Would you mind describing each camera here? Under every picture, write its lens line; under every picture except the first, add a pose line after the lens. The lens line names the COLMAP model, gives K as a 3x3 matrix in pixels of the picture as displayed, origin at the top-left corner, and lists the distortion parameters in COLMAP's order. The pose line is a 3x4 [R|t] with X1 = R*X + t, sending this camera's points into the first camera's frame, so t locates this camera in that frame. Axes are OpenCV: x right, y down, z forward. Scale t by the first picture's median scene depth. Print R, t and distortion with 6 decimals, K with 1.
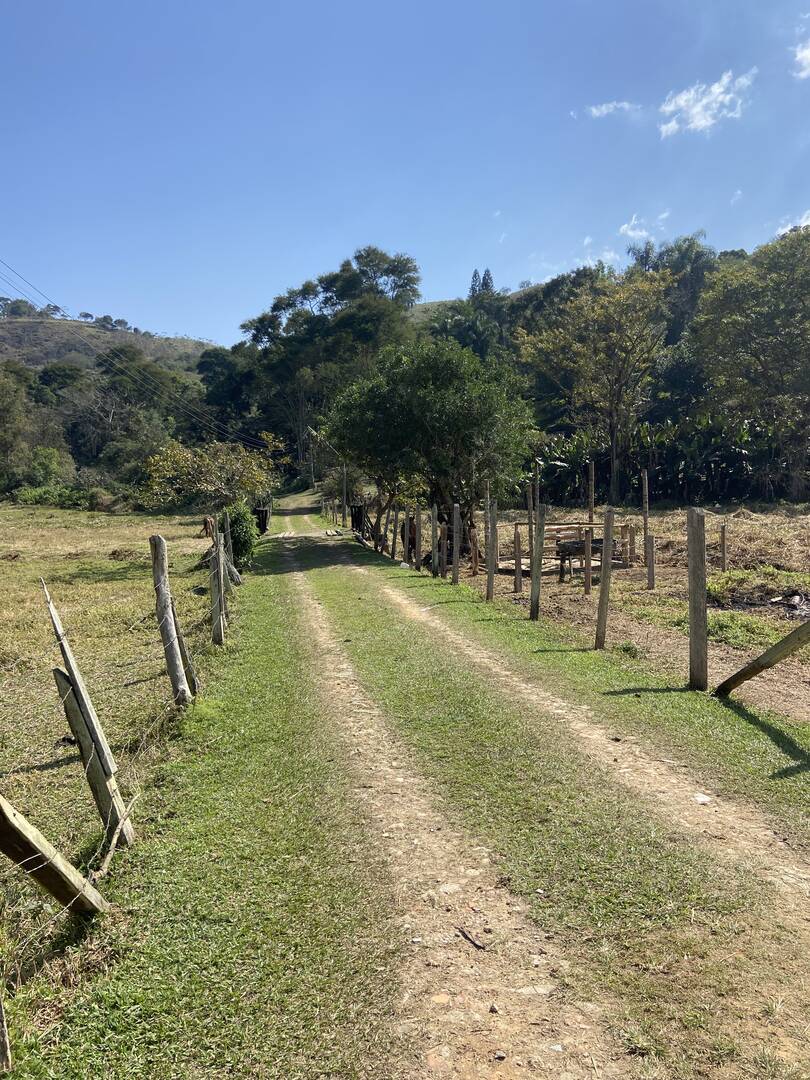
lens RADIAL K [[818.8, 0, 413.4], [0, 818.8, 545.1], [0, 0, 1]] dist [0.149981, -0.185486]
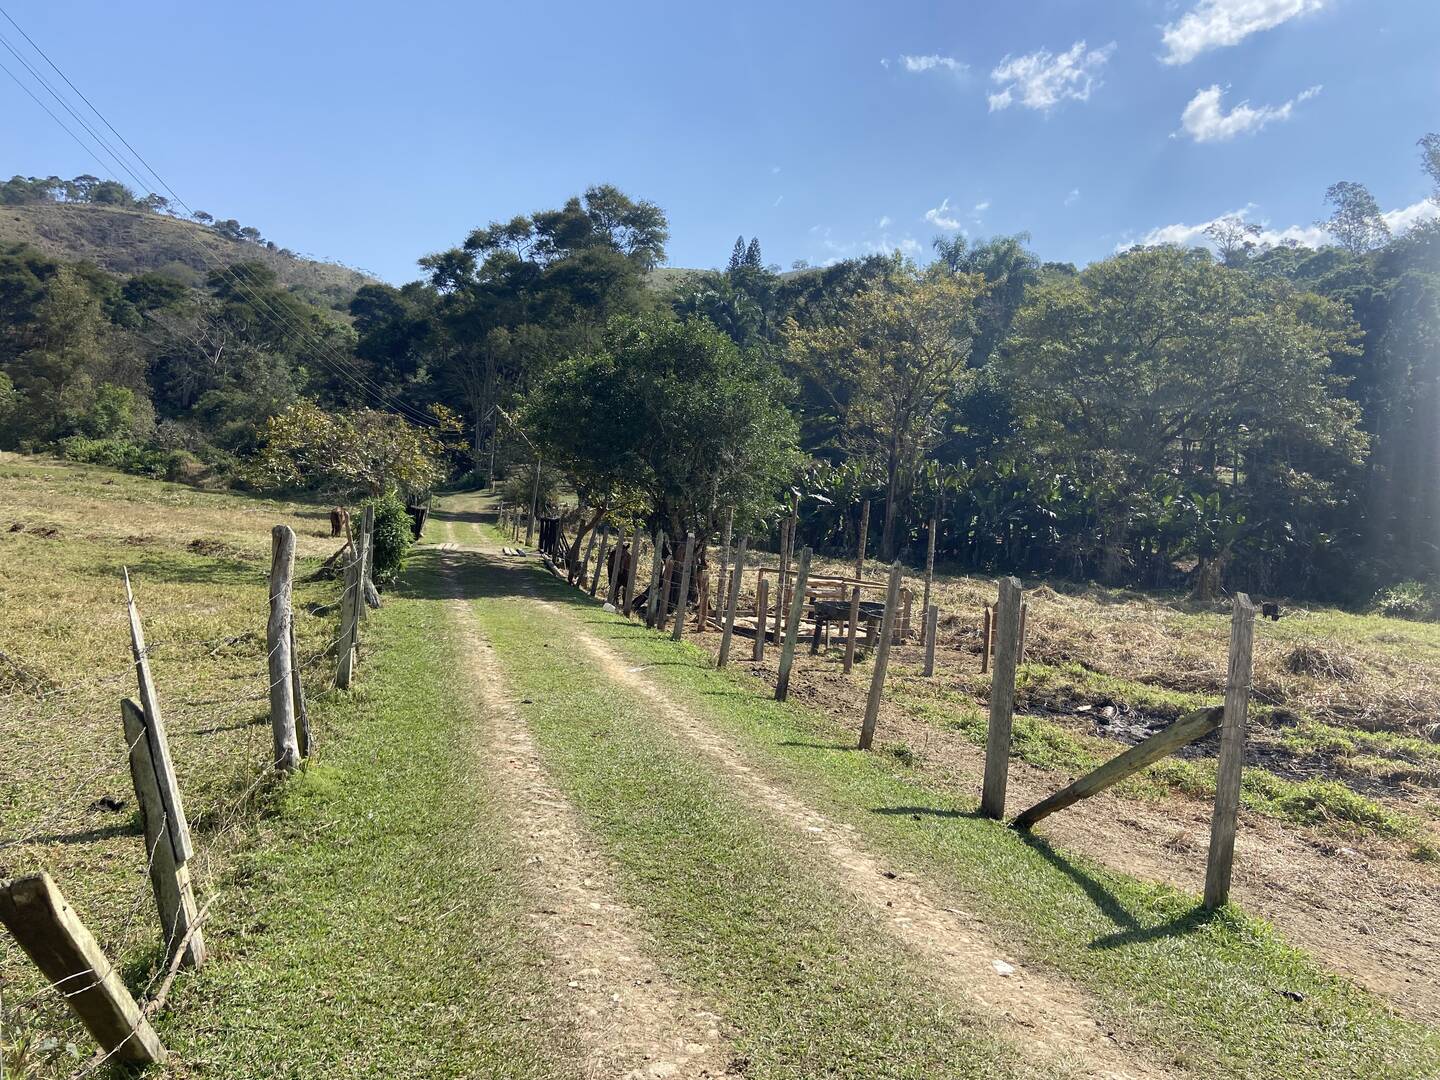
lens RADIAL K [[1091.7, 0, 729.4], [0, 1091.7, 517.2], [0, 0, 1]] dist [0.149981, -0.185486]
pose [[0.987436, 0.125187, 0.096423, -0.004788], [-0.118671, 0.990421, -0.070600, 0.000592], [-0.104337, 0.058270, 0.992833, 0.001975]]
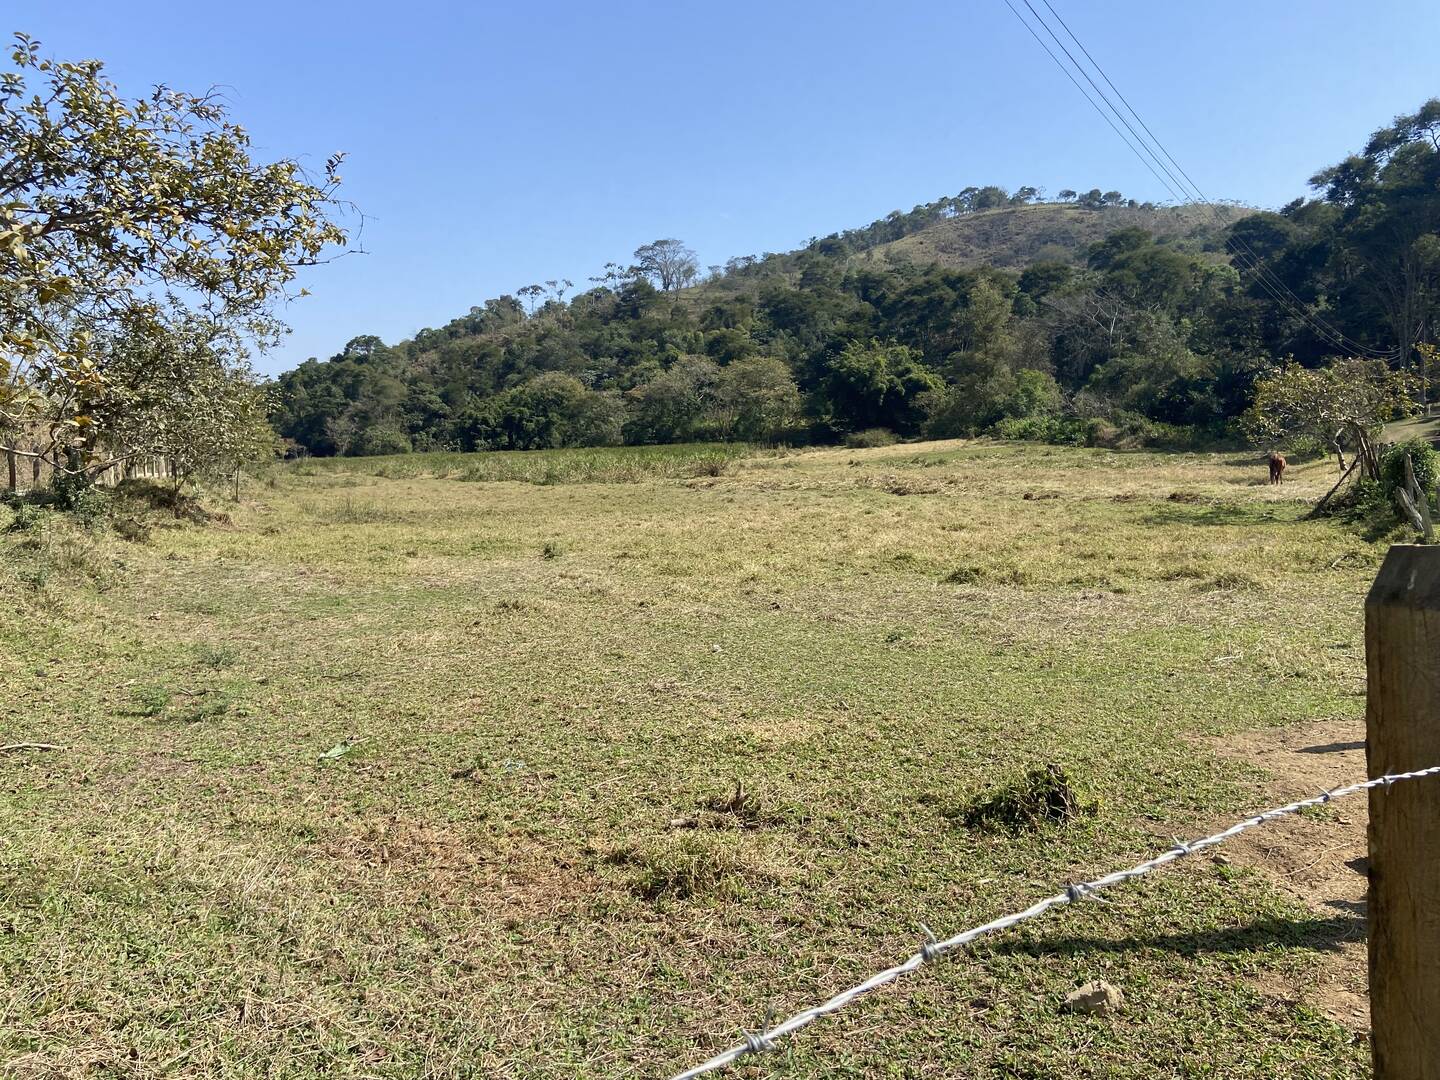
lens RADIAL K [[1087.4, 0, 723.7], [0, 1087.4, 515.7], [0, 0, 1]] dist [0.139262, -0.166053]
pose [[0.789031, 0.044790, -0.612718, -0.037043], [-0.032063, 0.998982, 0.031736, 0.008420], [0.613516, -0.005395, 0.789664, -0.168008]]
